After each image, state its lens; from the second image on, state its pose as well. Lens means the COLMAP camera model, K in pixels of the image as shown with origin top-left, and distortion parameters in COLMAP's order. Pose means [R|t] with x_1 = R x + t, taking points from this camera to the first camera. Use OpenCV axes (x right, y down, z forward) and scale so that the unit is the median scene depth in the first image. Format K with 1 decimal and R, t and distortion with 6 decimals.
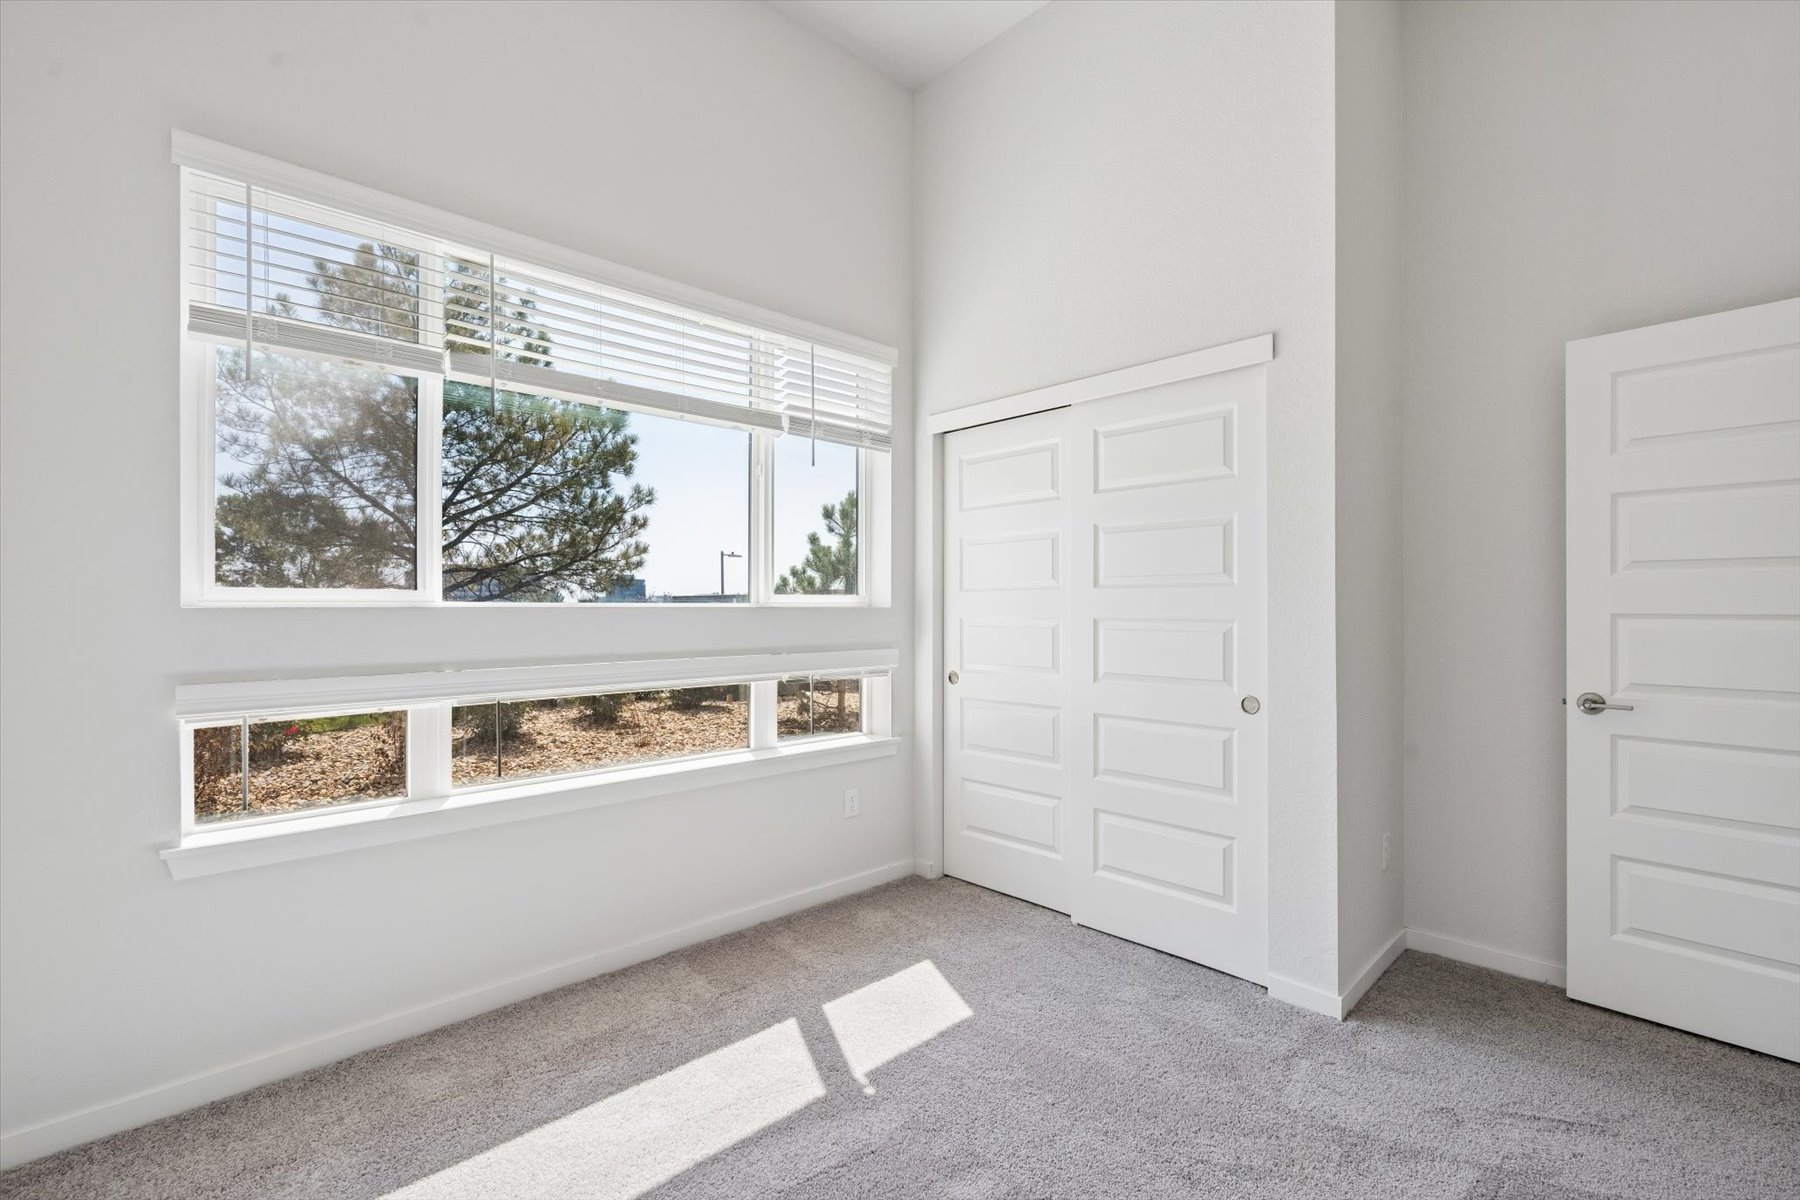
lens RADIAL K [[836.1, 0, 900.0], [0, 836.1, 600.0], [0, 0, 1]] dist [0.001383, -0.000027]
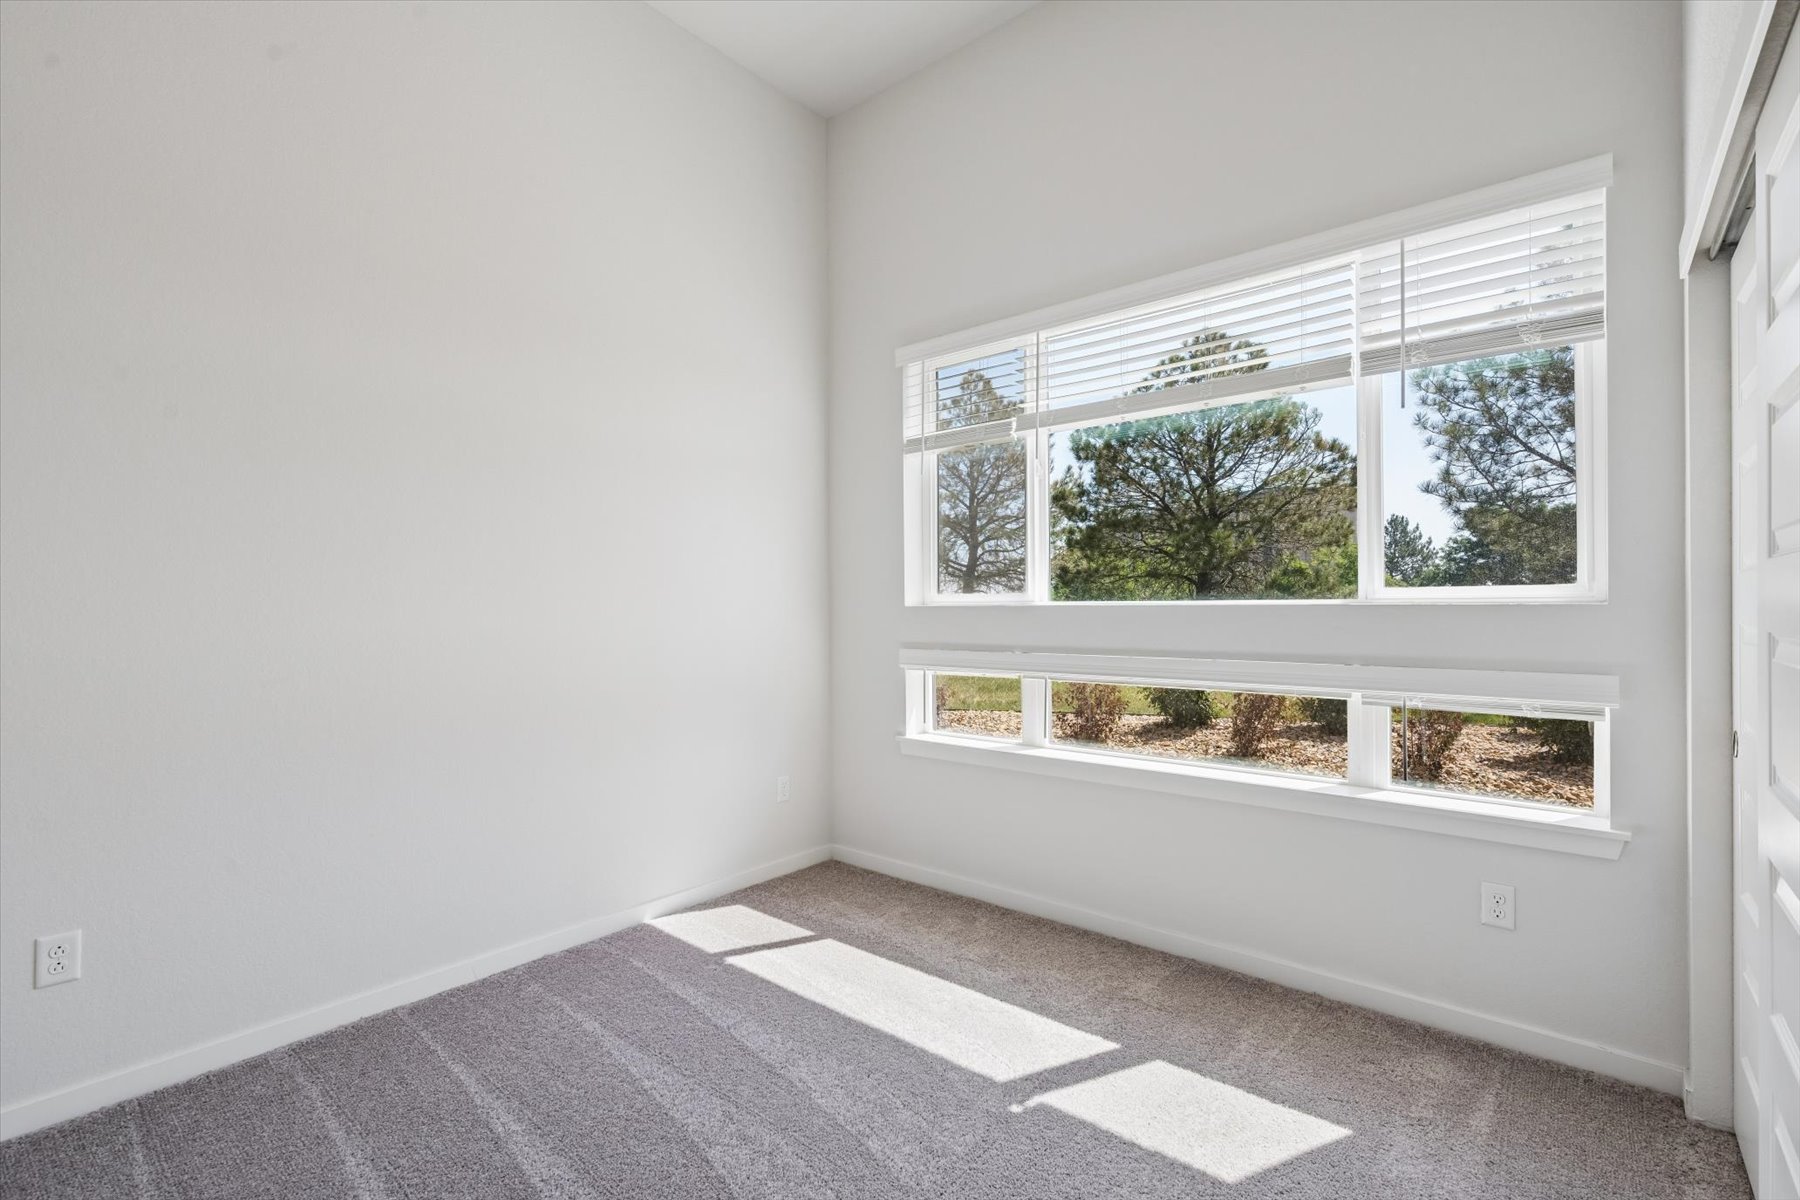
lens RADIAL K [[836.1, 0, 900.0], [0, 836.1, 600.0], [0, 0, 1]] dist [0.001383, -0.000027]
pose [[0.066901, -0.011884, -0.997689, 0.606642], [0.010177, 0.999885, -0.011228, 0.009497], [0.997708, -0.009403, 0.067014, 0.536161]]
